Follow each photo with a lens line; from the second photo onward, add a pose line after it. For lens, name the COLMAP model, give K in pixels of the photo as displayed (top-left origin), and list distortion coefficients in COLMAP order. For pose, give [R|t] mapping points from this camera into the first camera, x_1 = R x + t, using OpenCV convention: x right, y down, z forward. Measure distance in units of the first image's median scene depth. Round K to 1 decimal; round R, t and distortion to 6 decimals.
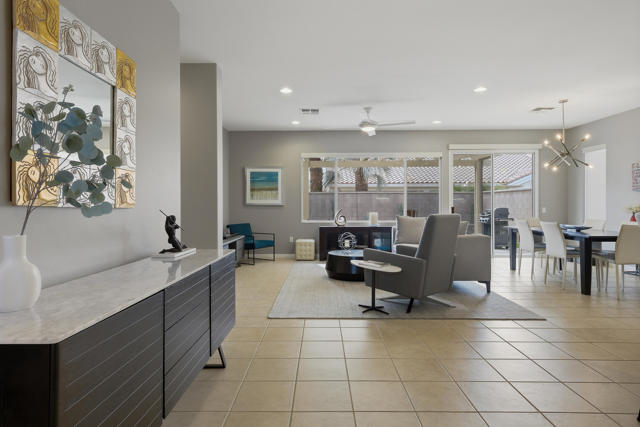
lens RADIAL K [[367.1, 0, 319.4], [0, 367.1, 207.1], [0, 0, 1]] dist [0.021990, 0.002024]
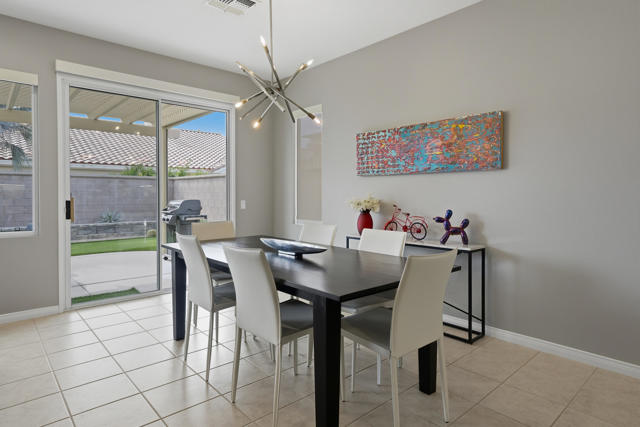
lens RADIAL K [[370.7, 0, 321.9], [0, 370.7, 194.4], [0, 0, 1]] dist [0.027690, -0.001009]
pose [[0.743497, 0.003336, 0.668731, 0.286532], [-0.000529, 0.999990, -0.004401, -0.006508], [-0.668740, 0.002919, 0.743491, 0.445064]]
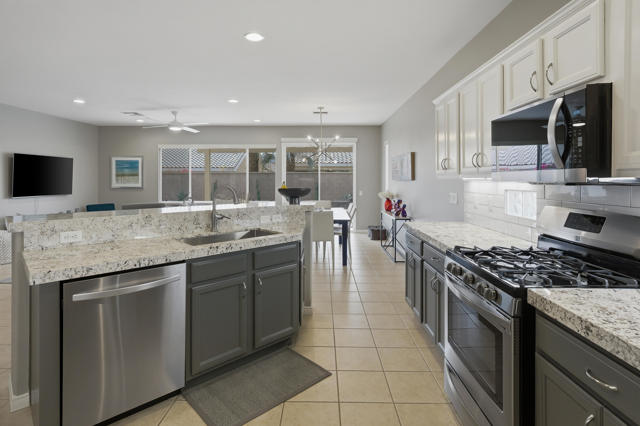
lens RADIAL K [[339.1, 0, 319.6], [0, 339.1, 176.4], [0, 0, 1]] dist [0.006578, 0.000566]
pose [[0.999893, 0.002655, -0.014384, 0.490098], [-0.002826, 0.999926, -0.011843, -0.032836], [0.014352, 0.011882, 0.999826, -0.090677]]
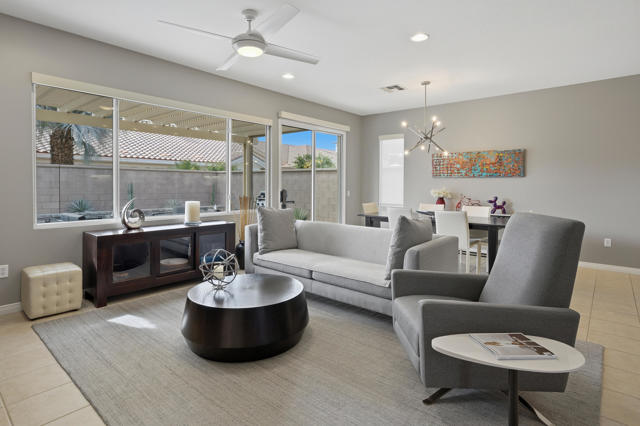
lens RADIAL K [[339.1, 0, 319.2], [0, 339.1, 189.6], [0, 0, 1]] dist [0.006578, 0.000566]
pose [[0.645524, -0.005381, 0.763721, -0.142198], [-0.005905, 0.999910, 0.012036, -0.013173], [-0.763717, -0.012279, 0.645434, 0.470138]]
